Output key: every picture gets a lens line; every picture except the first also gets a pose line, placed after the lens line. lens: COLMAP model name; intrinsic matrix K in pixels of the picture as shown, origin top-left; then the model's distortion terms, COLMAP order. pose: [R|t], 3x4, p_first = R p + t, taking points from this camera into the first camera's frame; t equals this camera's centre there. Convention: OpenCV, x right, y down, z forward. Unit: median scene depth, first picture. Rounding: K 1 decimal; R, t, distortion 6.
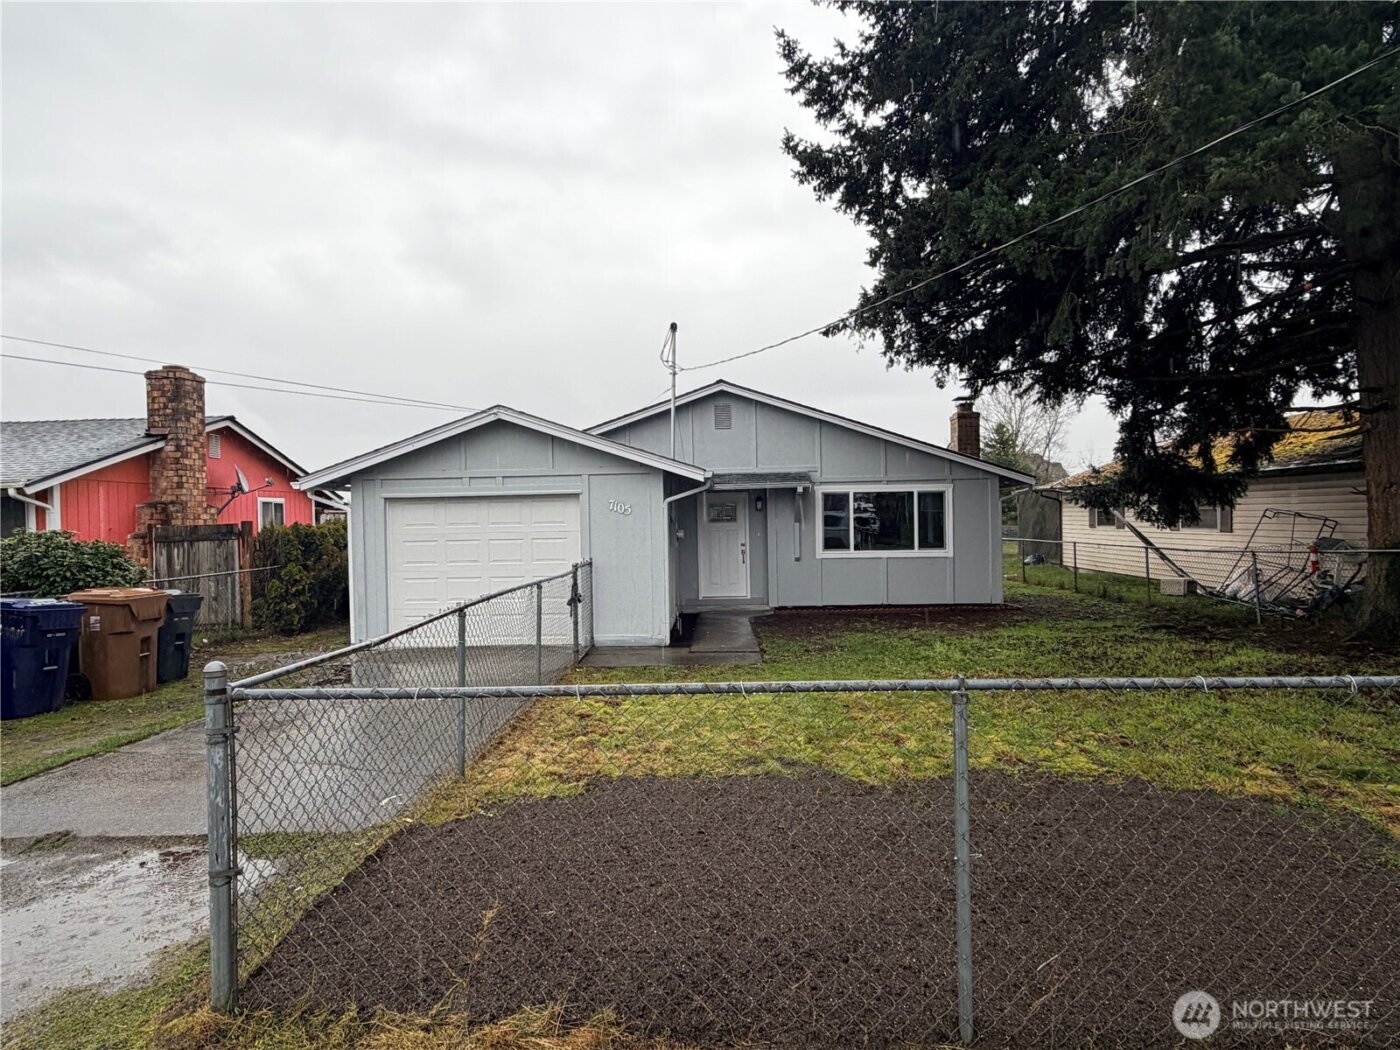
lens RADIAL K [[800.2, 0, 700.0], [0, 800.2, 525.0], [0, 0, 1]] dist [0.001065, 0.000392]
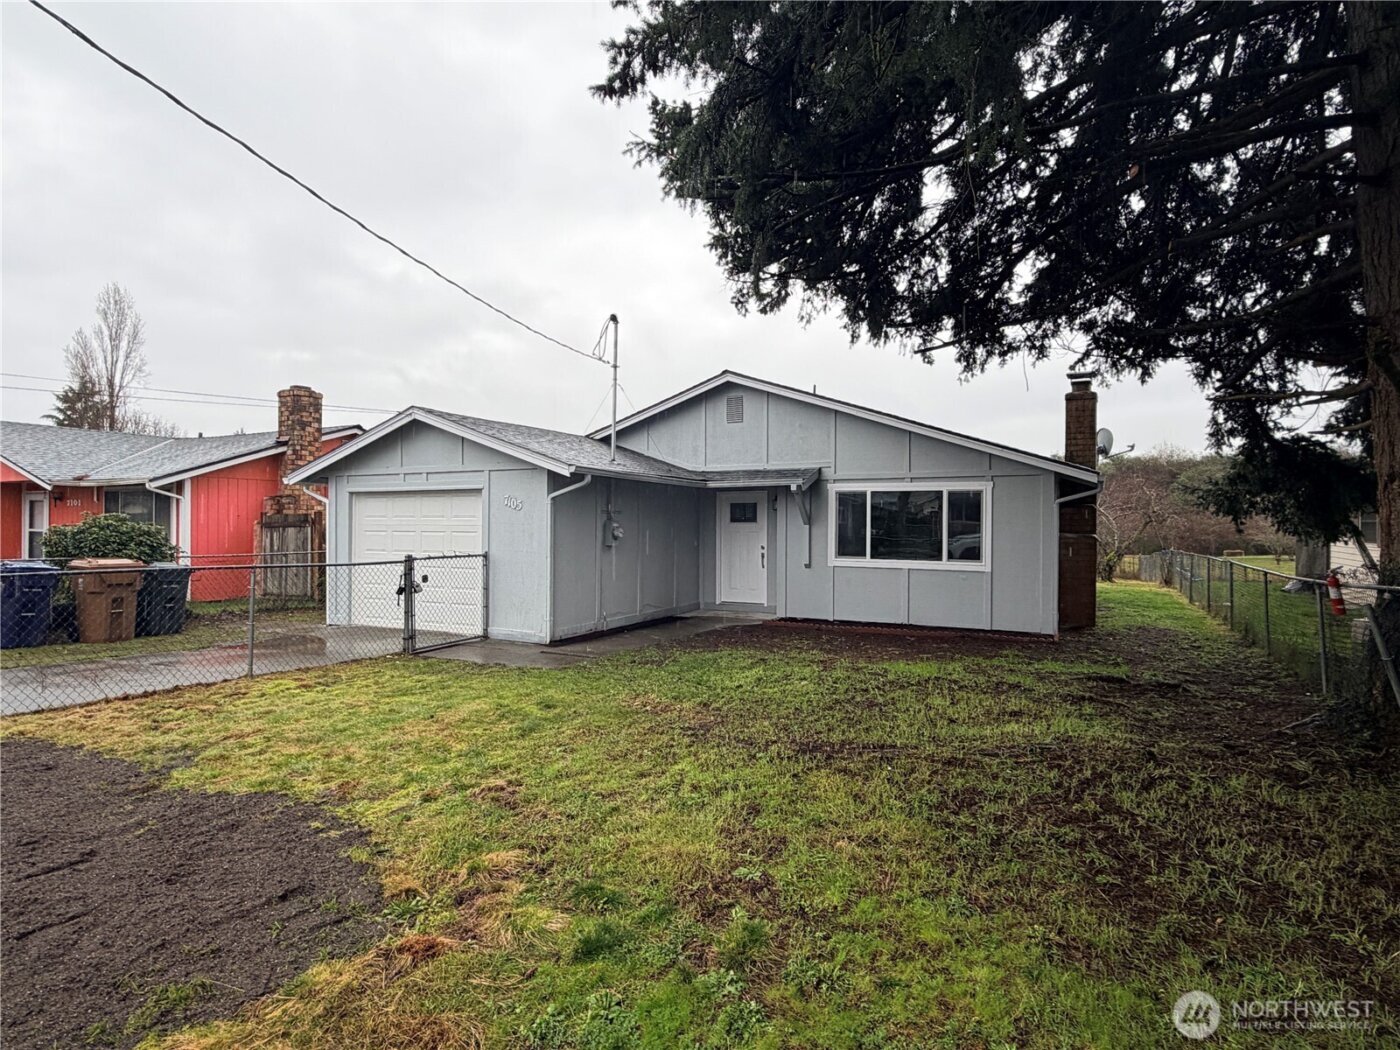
lens RADIAL K [[800.2, 0, 700.0], [0, 800.2, 525.0], [0, 0, 1]] dist [0.001065, 0.000392]
pose [[0.899296, 0.023786, -0.436693, 0.429455], [-0.025727, 0.999668, 0.001470, -0.001102], [0.436582, 0.009912, 0.899610, 0.152942]]
